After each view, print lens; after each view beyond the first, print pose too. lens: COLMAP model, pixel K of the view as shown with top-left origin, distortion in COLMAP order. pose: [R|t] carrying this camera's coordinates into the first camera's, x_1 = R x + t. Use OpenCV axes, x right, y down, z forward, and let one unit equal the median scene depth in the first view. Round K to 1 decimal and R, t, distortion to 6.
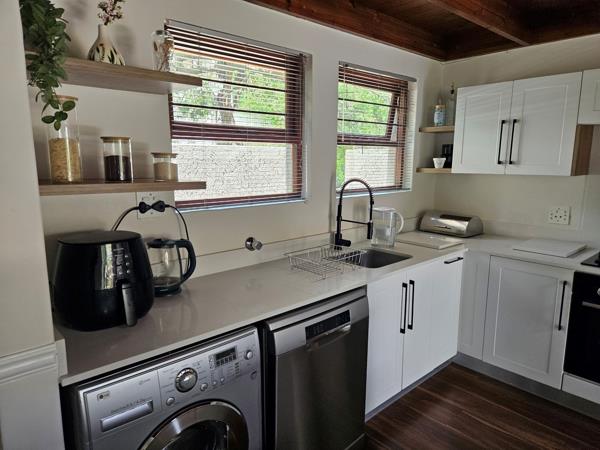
lens RADIAL K [[401.6, 0, 303.2], [0, 401.6, 226.6], [0, 0, 1]] dist [0.068106, -0.051939]
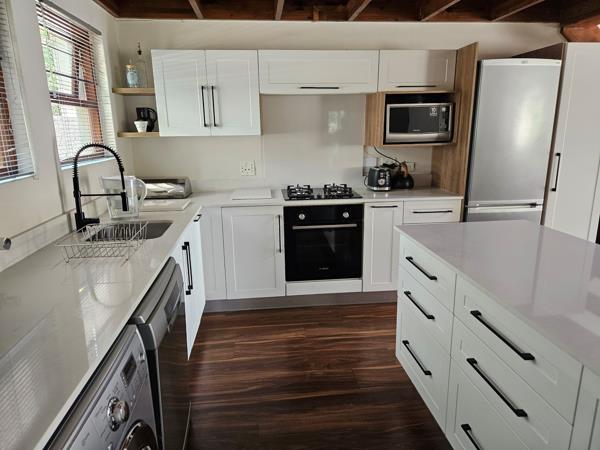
lens RADIAL K [[402.6, 0, 300.0], [0, 402.6, 225.0], [0, 0, 1]] dist [0.053151, -0.046034]
pose [[0.593434, -0.202552, 0.778980, -0.286354], [0.152052, 0.978603, 0.138623, -0.004247], [-0.790390, 0.036182, 0.611534, 0.130914]]
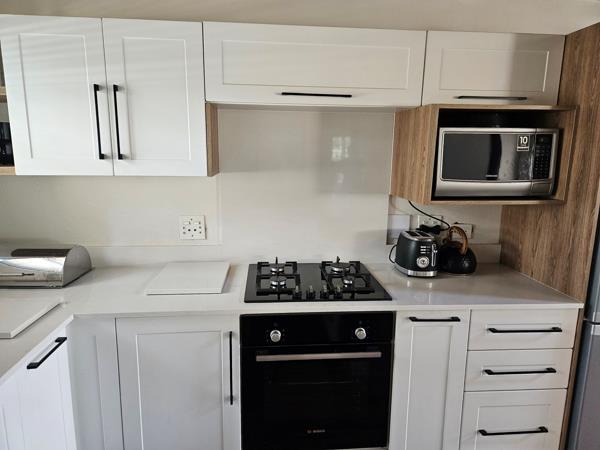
lens RADIAL K [[402.6, 0, 300.0], [0, 402.6, 225.0], [0, 0, 1]] dist [0.053151, -0.046034]
pose [[0.601968, -0.140734, 0.786020, 0.176014], [0.125092, 0.988813, 0.081242, -0.070885], [-0.788661, 0.049420, 0.612839, 0.416038]]
